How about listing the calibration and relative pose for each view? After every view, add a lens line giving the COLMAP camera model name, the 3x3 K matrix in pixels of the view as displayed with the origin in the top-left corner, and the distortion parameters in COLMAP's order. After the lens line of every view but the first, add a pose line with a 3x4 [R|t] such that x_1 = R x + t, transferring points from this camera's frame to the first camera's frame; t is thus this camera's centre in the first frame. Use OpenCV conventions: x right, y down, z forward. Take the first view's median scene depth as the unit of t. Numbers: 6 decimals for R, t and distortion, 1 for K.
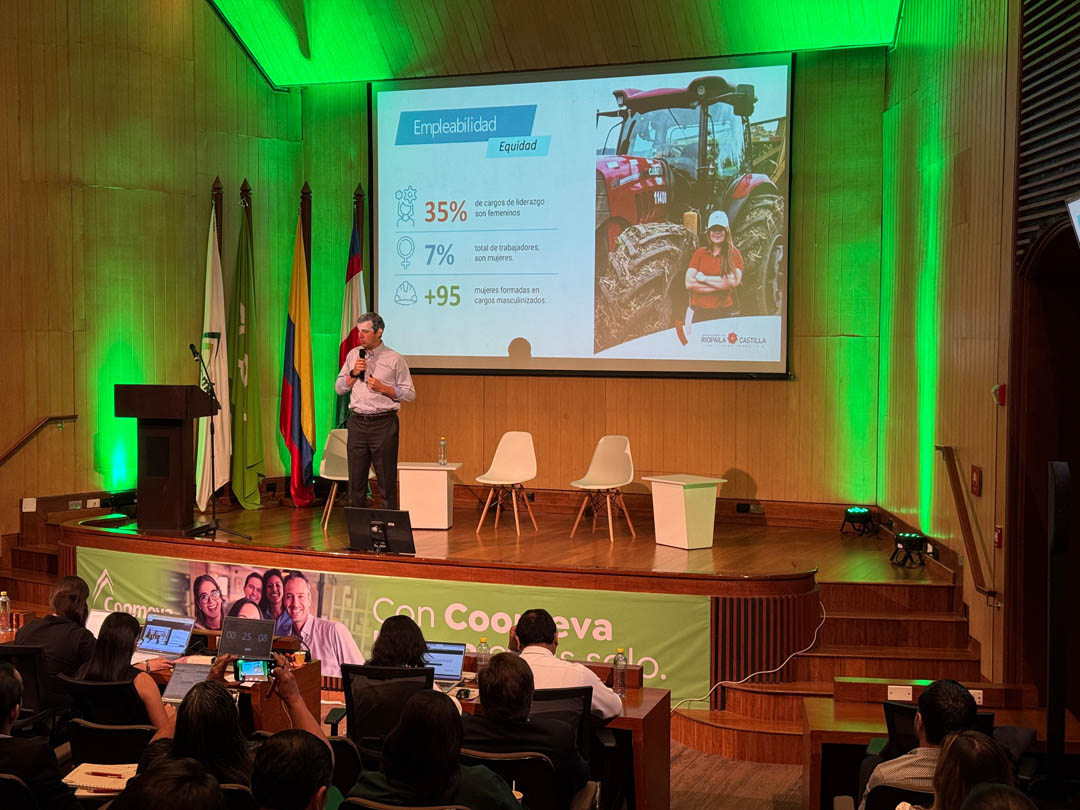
lens RADIAL K [[1497.3, 0, 540.0], [0, 1497.3, 405.0], [0, 0, 1]] dist [0.182762, -0.326599]
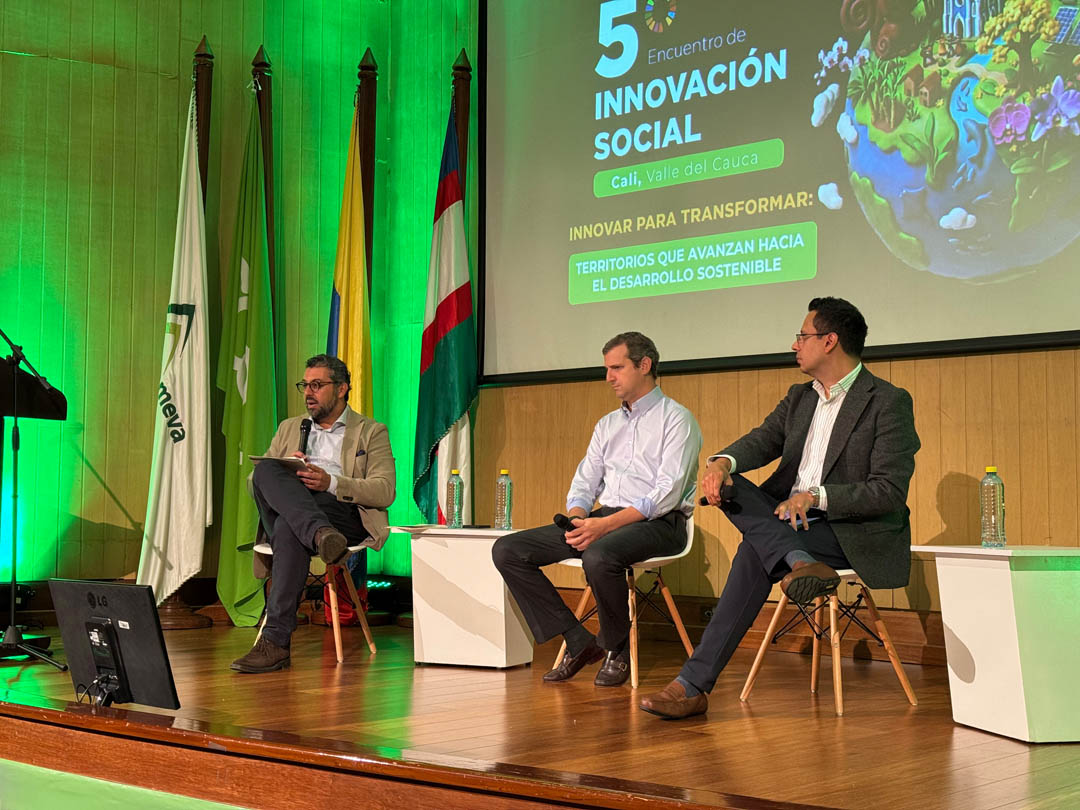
lens RADIAL K [[1497.3, 0, 540.0], [0, 1497.3, 405.0], [0, 0, 1]] dist [0.182762, -0.326599]
pose [[0.947819, -0.016725, -0.318370, 0.100438], [-0.020808, 0.993248, -0.114127, 0.057408], [0.318129, 0.114797, 0.941072, 0.585519]]
